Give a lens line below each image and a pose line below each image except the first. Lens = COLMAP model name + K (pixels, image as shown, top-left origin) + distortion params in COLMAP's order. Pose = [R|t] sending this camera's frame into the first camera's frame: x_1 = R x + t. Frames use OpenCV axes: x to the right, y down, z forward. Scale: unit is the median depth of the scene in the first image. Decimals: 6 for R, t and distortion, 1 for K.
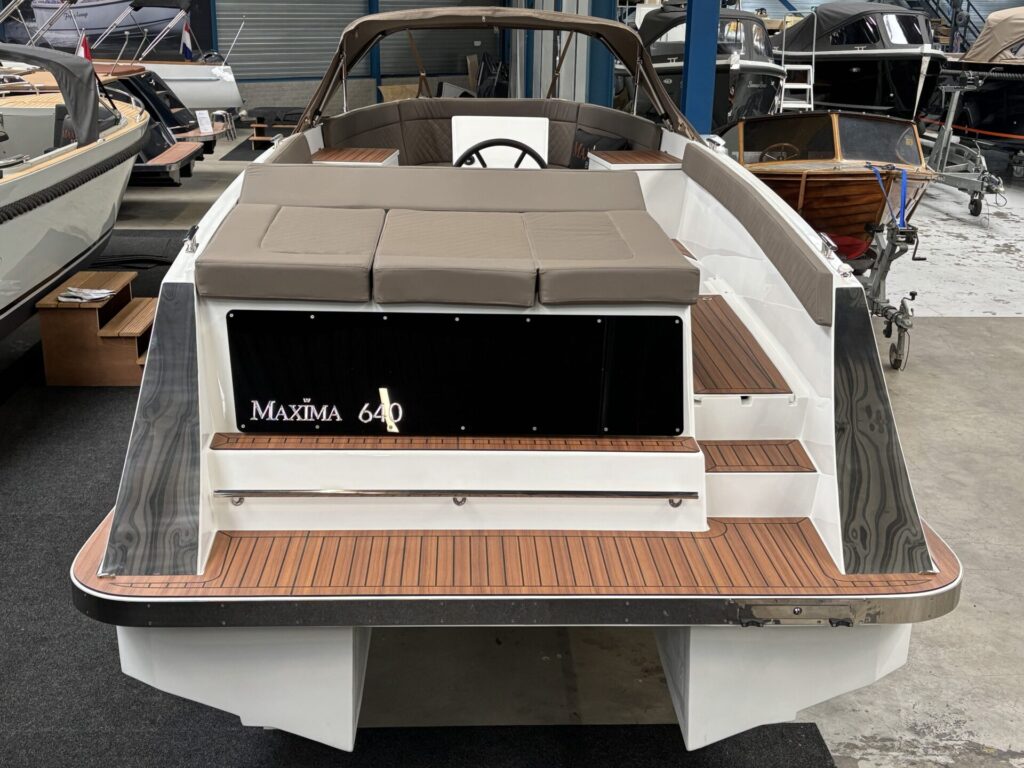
lens RADIAL K [[1241.1, 0, 512.0], [0, 1241.1, 384.0], [0, 0, 1]] dist [0.034187, 0.030064]
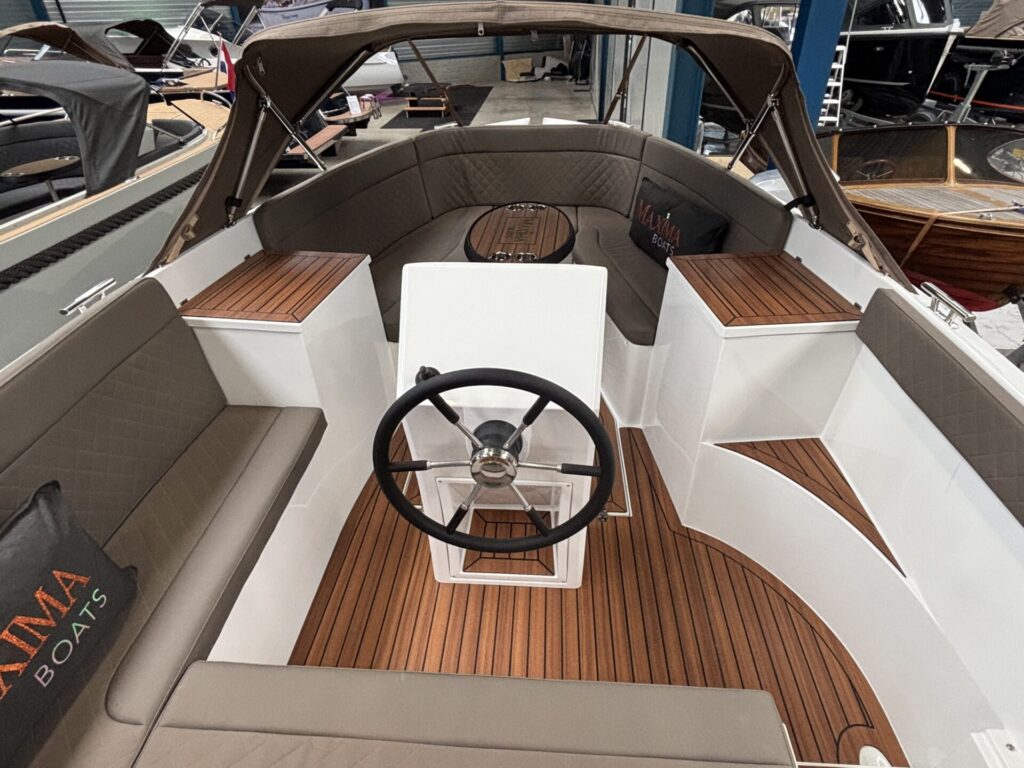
lens RADIAL K [[620.3, 0, 513.8], [0, 620.3, 414.3], [0, 0, 1]] dist [-0.025674, 0.016097]
pose [[0.992901, 0.038494, -0.112546, 0.020433], [-0.003407, 0.955001, 0.296583, -0.214176], [0.118898, -0.294094, 0.948352, 0.707127]]
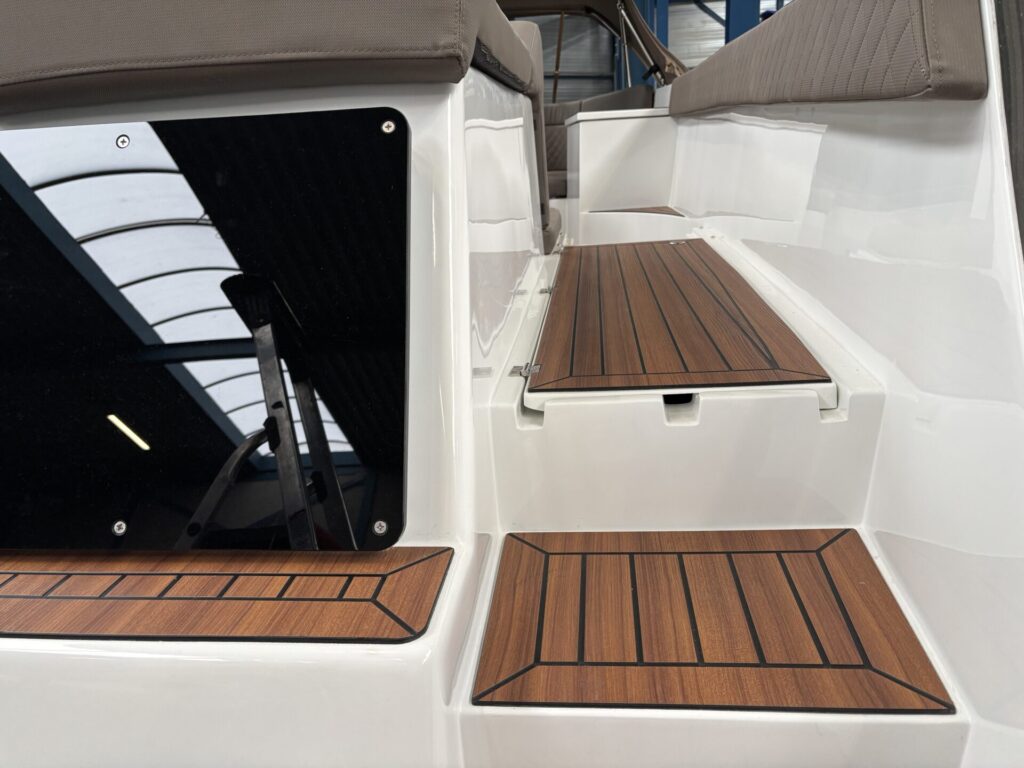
lens RADIAL K [[797.3, 0, 512.0], [0, 797.3, 384.0], [0, 0, 1]] dist [0.003361, 0.001153]
pose [[0.988599, -0.026864, -0.148156, 0.107399], [0.024147, 0.999506, -0.020108, 0.006207], [0.148623, 0.016301, 0.988760, 0.482436]]
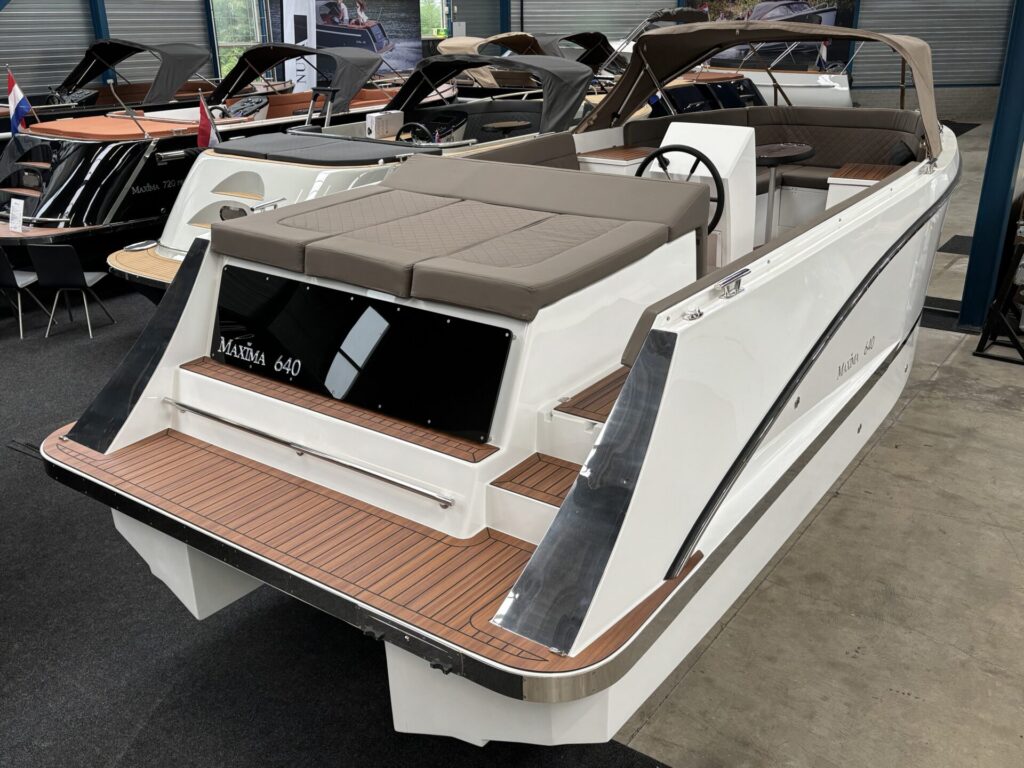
lens RADIAL K [[940.1, 0, 512.0], [0, 940.1, 384.0], [0, 0, 1]] dist [0.042090, -0.006227]
pose [[0.789641, 0.205681, -0.578068, 0.343424], [-0.166661, 0.978618, 0.120541, -0.060763], [0.590501, 0.001157, 0.807036, 0.220470]]
